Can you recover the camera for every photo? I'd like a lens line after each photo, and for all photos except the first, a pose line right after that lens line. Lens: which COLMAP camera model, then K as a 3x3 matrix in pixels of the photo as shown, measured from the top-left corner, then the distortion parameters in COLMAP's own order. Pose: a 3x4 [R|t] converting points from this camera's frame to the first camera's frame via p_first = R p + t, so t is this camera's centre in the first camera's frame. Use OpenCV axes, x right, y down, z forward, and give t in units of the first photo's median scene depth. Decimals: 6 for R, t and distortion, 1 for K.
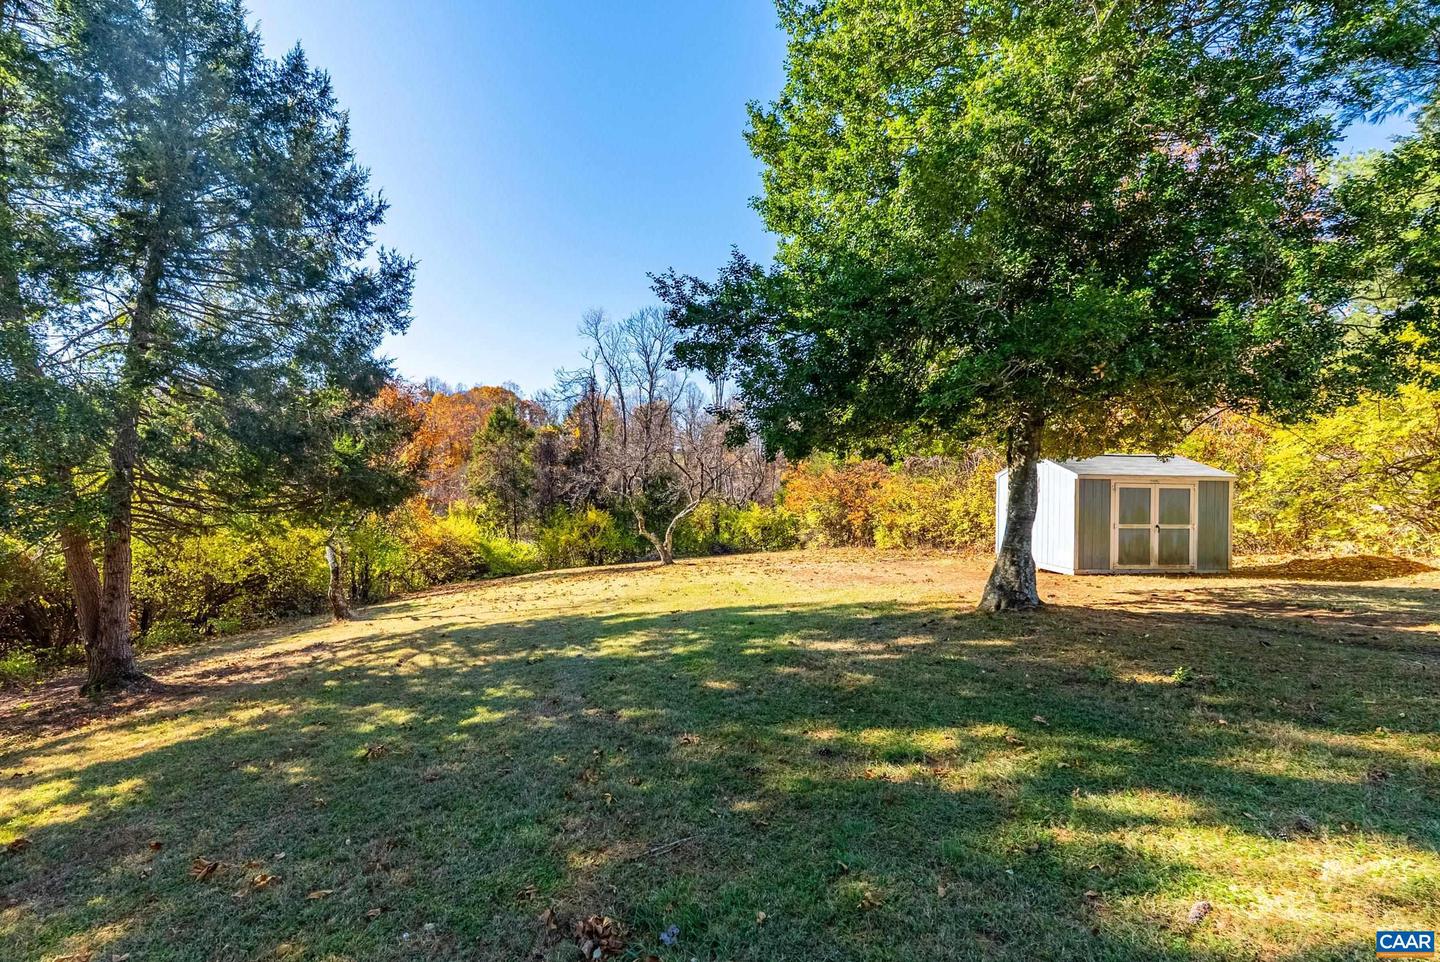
lens RADIAL K [[645.4, 0, 720.8], [0, 645.4, 481.9], [0, 0, 1]] dist [-0.002078, -0.001512]
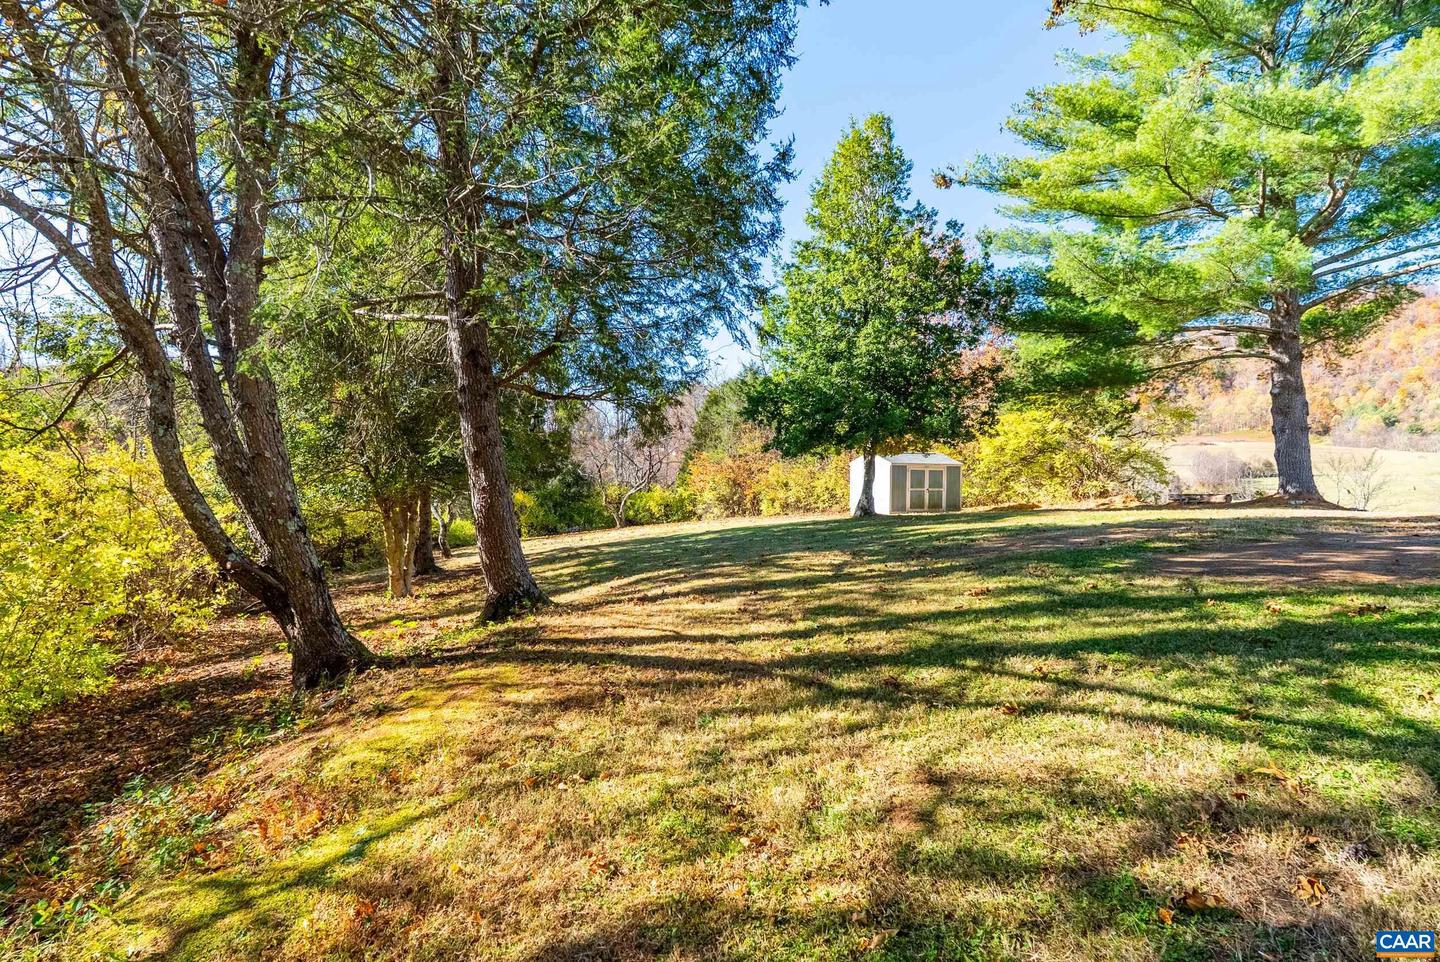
lens RADIAL K [[645.4, 0, 717.6], [0, 645.4, 489.8], [0, 0, 1]] dist [-0.002078, -0.001512]
pose [[0.973114, -0.005092, 0.230266, -0.232949], [-0.002160, 0.999510, 0.031233, 0.005290], [-0.230312, -0.030891, 0.972626, -0.443546]]
